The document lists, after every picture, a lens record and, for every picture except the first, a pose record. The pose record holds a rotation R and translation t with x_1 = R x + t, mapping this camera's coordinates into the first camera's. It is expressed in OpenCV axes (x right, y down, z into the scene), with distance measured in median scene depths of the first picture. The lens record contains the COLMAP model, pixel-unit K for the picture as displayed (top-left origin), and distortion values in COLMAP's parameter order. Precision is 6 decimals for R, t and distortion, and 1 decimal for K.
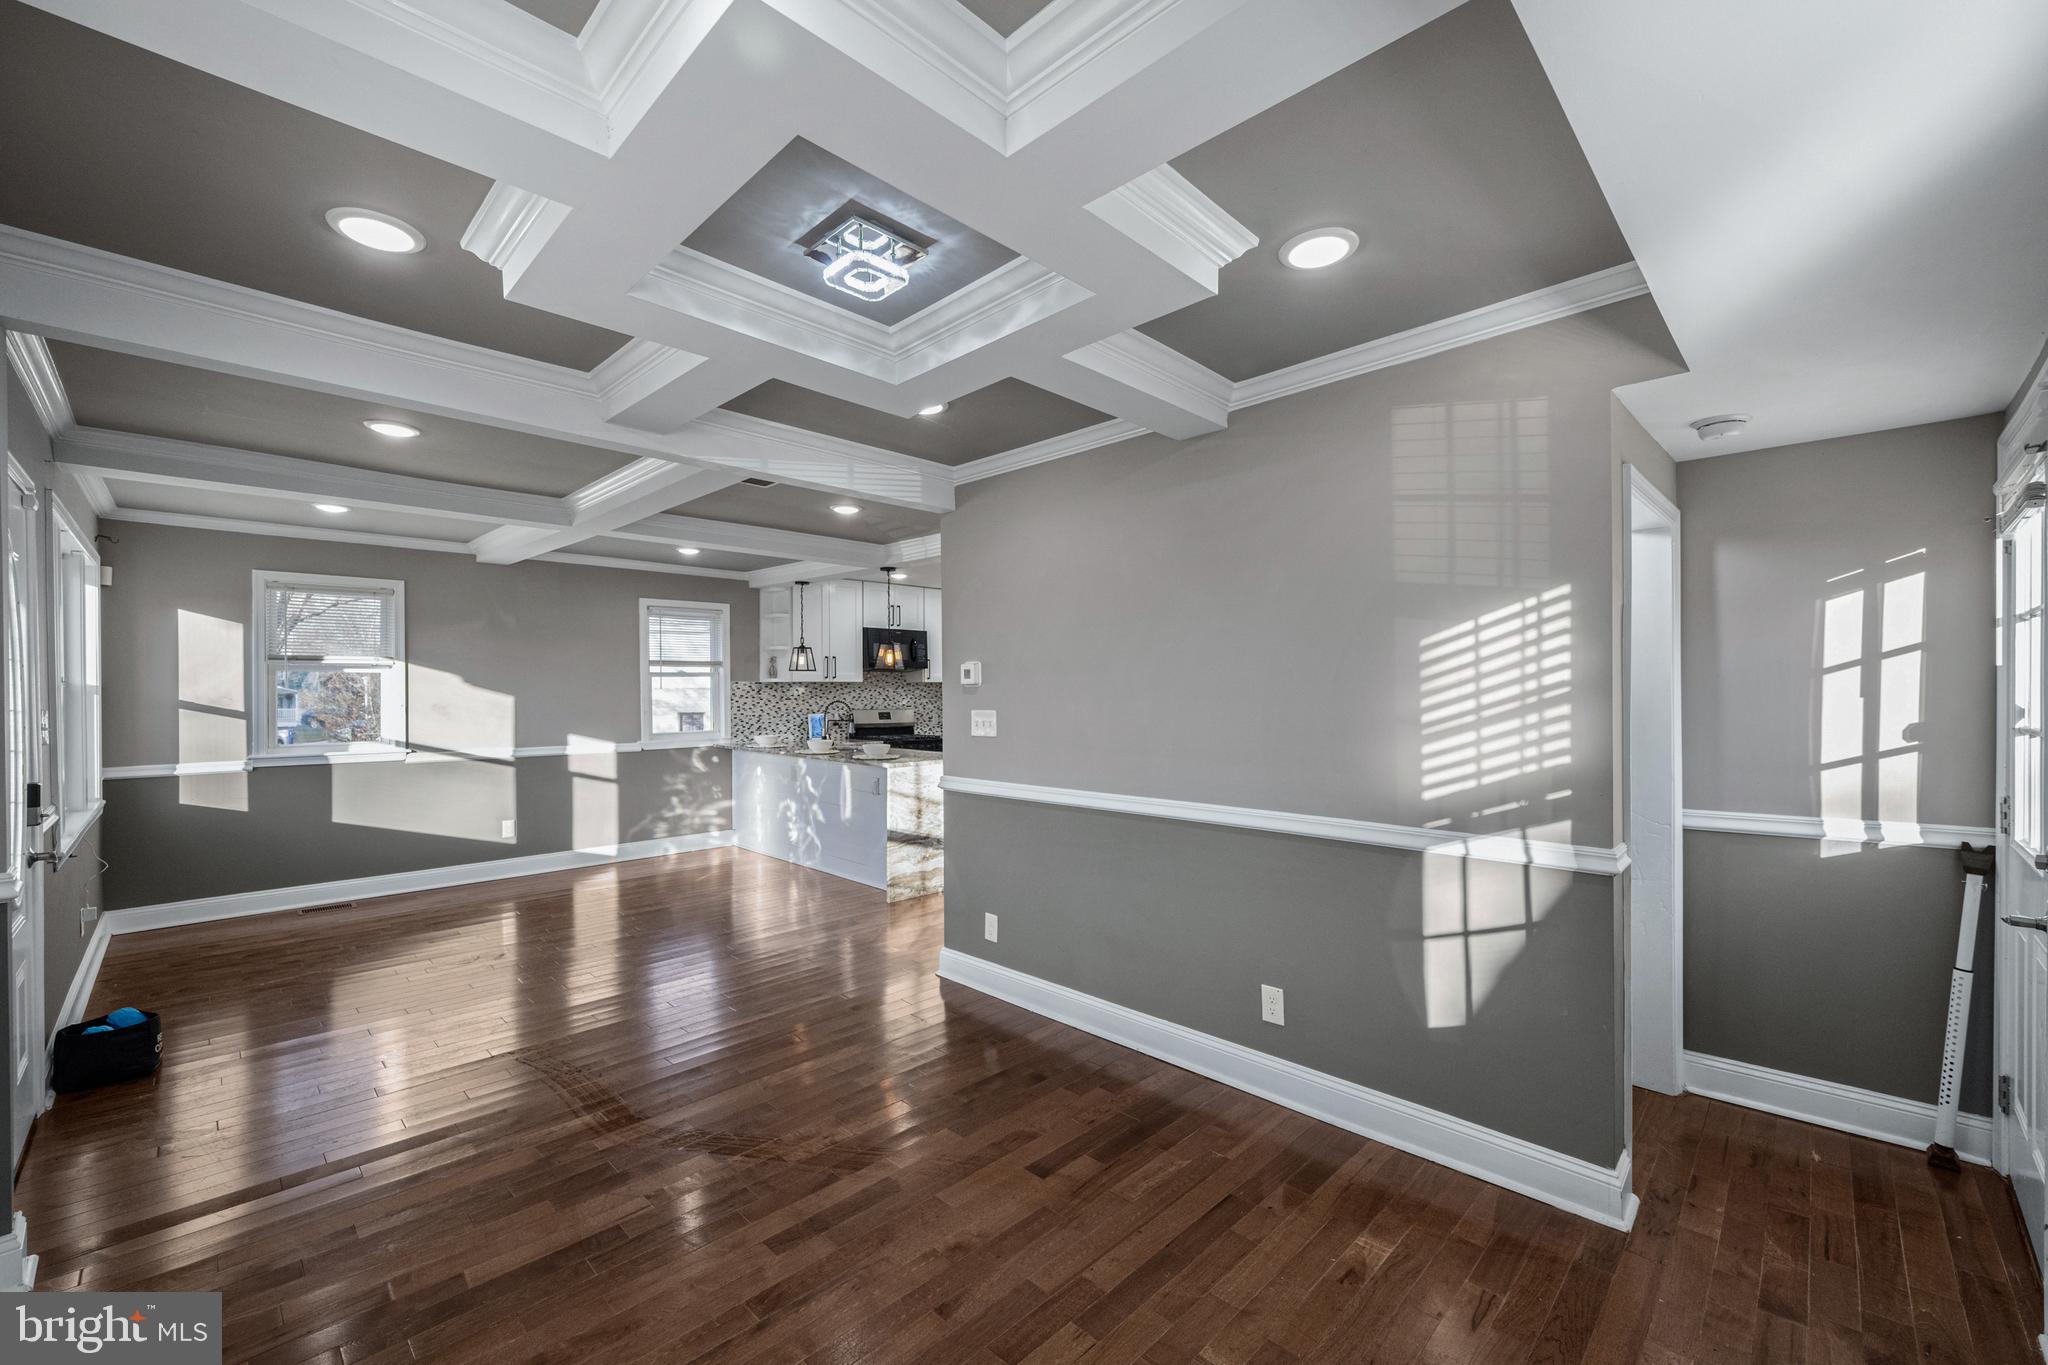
lens RADIAL K [[813.8, 0, 1024.0], [0, 813.8, 682.5], [0, 0, 1]] dist [0.000895, -0.000260]
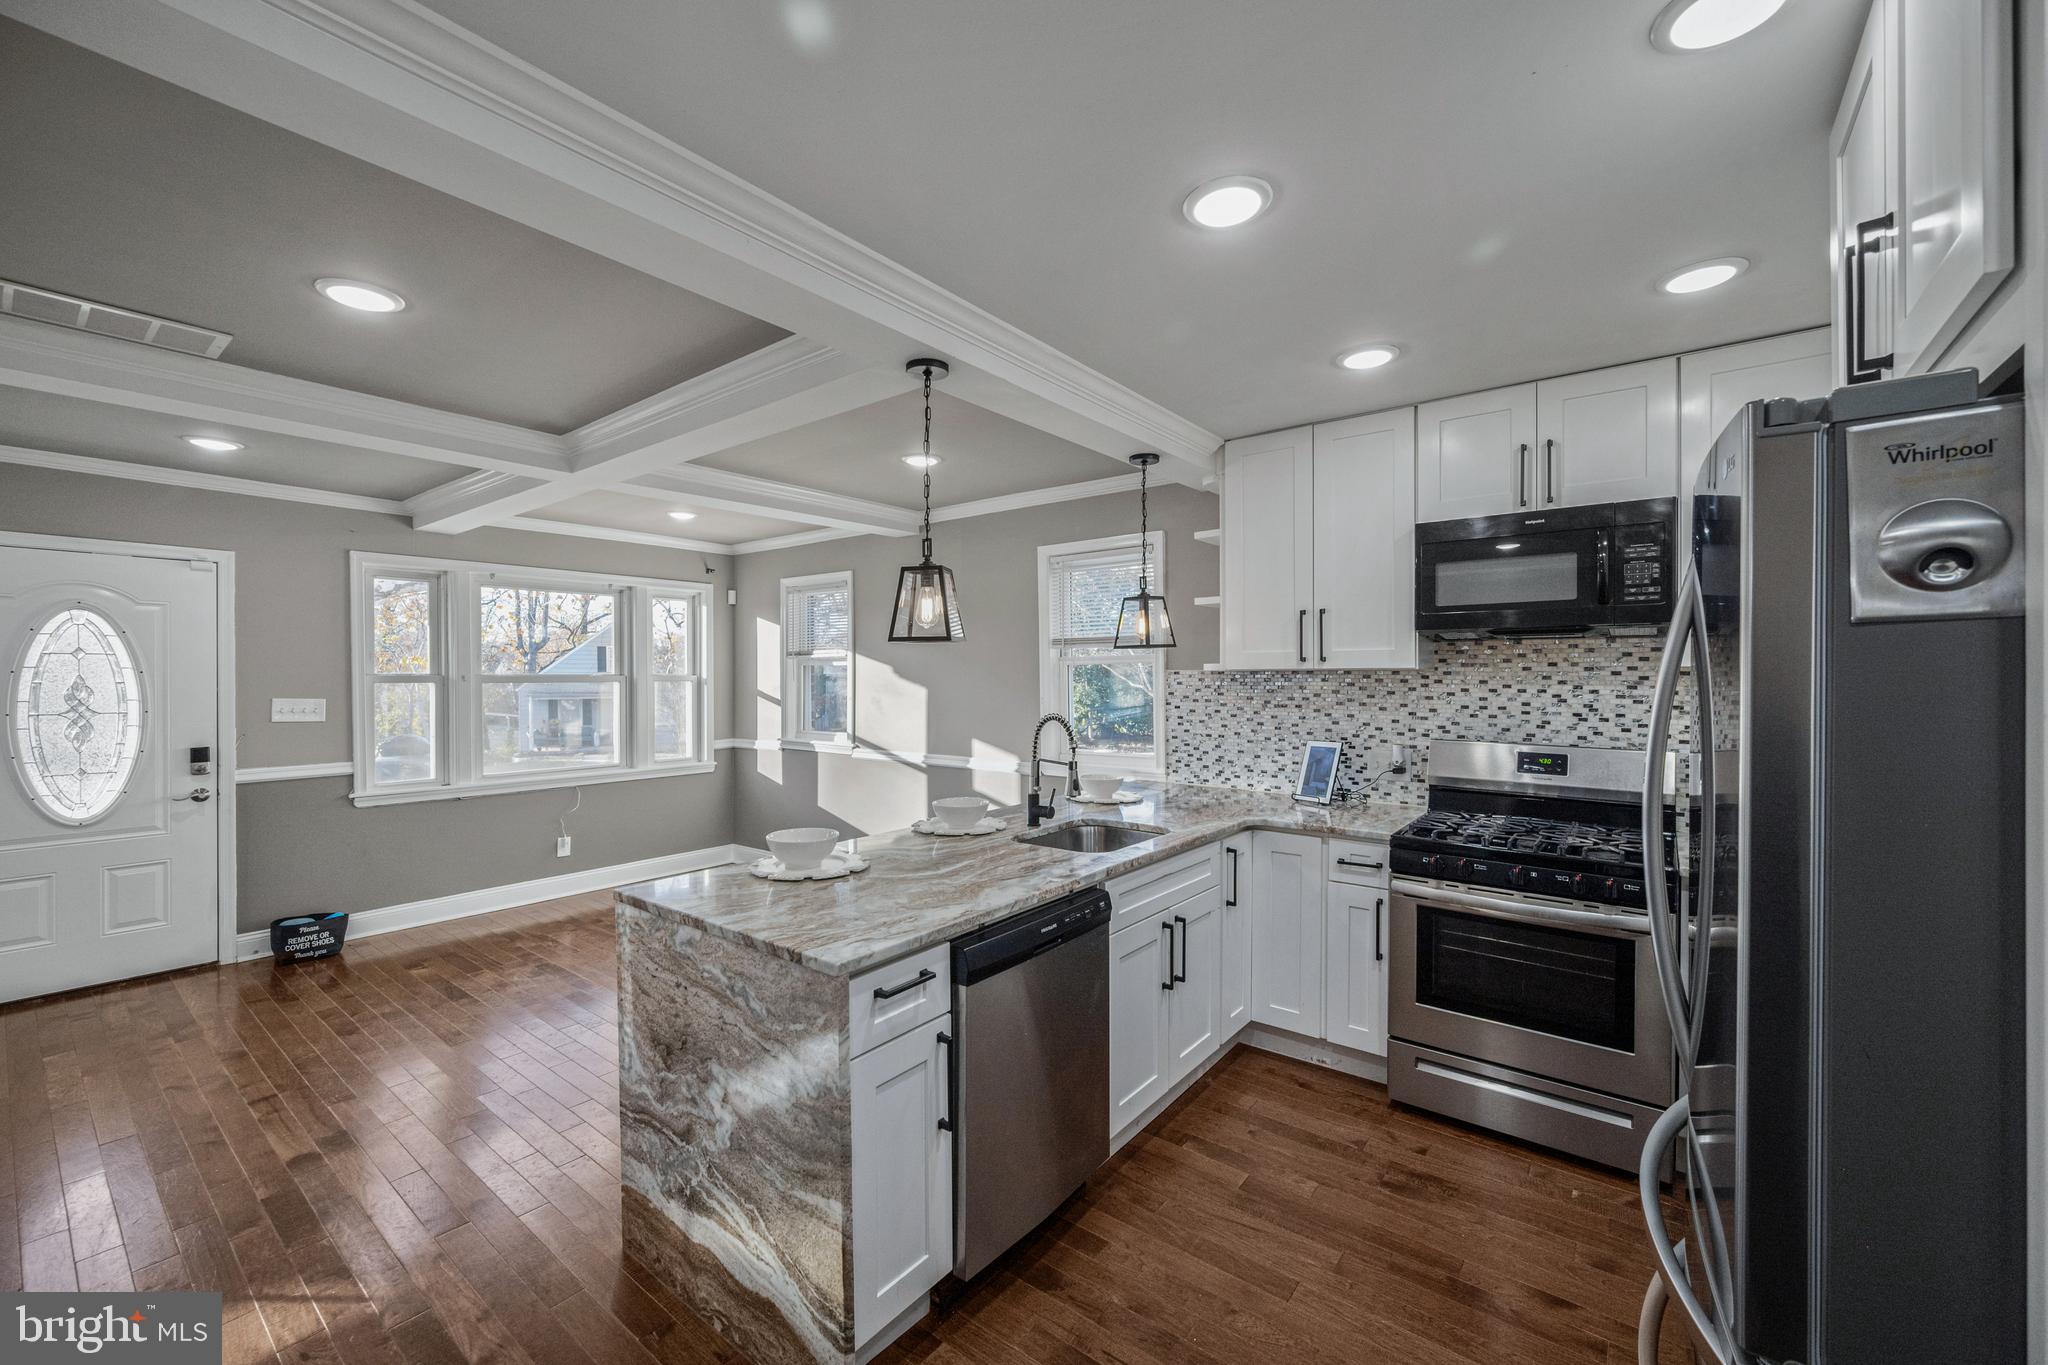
lens RADIAL K [[813.8, 0, 1024.0], [0, 813.8, 682.5], [0, 0, 1]] dist [0.000895, -0.000260]
pose [[0.110935, 0.010236, -0.993775, 0.183610], [0.009257, 0.999893, 0.011333, -0.000127], [0.993785, -0.010456, 0.110828, 0.875110]]
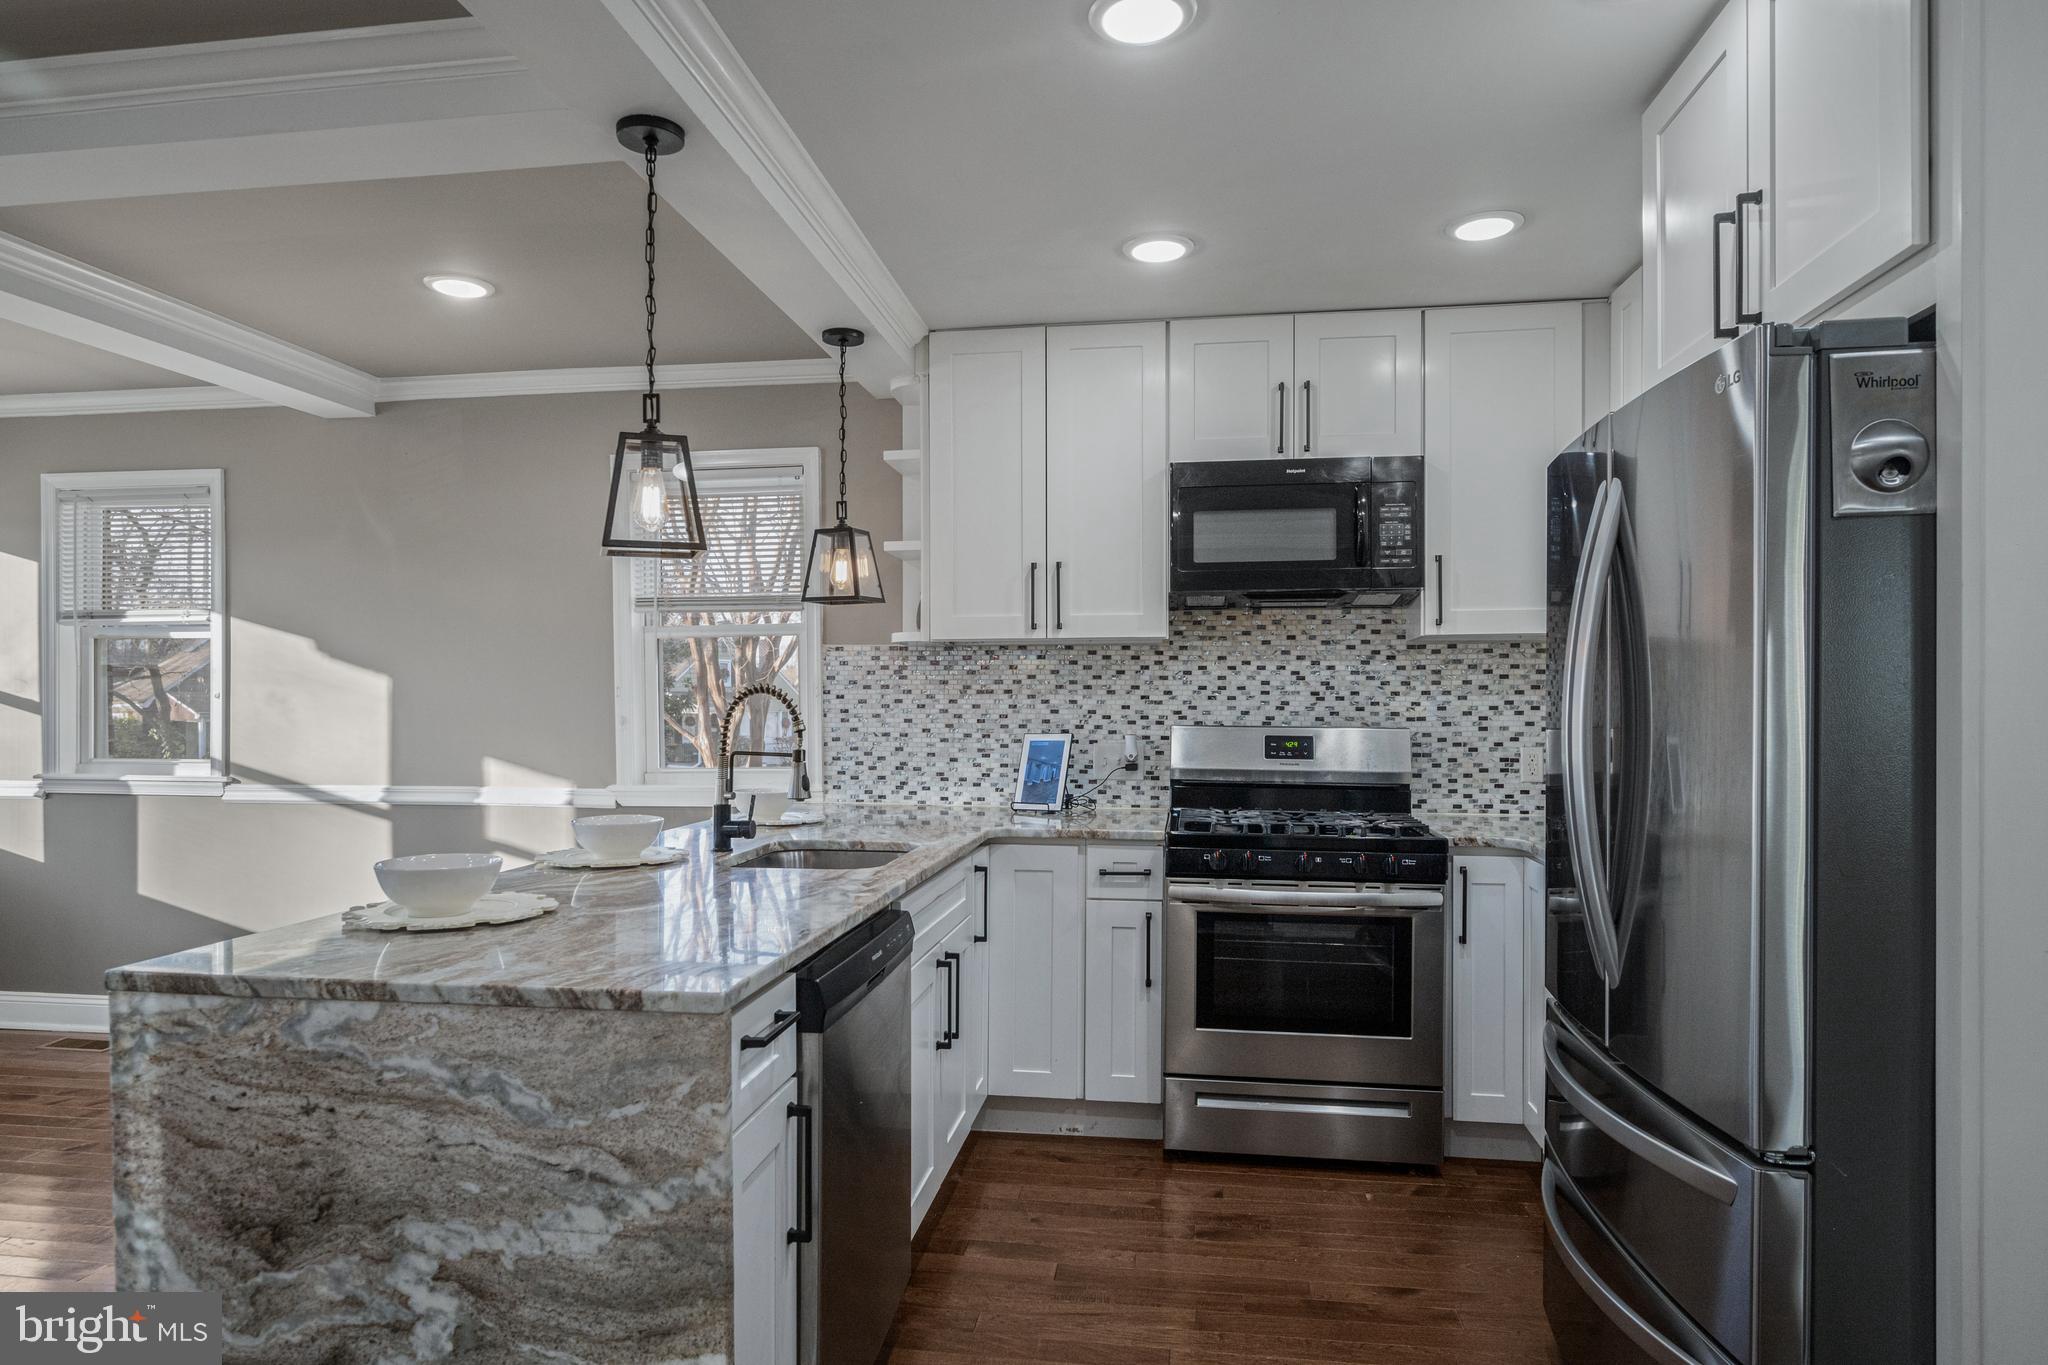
lens RADIAL K [[1190.3, 0, 1020.6], [0, 1190.3, 716.9], [0, 0, 1]] dist [0.000736, -0.001299]
pose [[0.588827, 0.010915, -0.808185, 0.163796], [0.005459, 0.999832, 0.017480, 0.024715], [0.808240, -0.014705, 0.588669, 0.767664]]
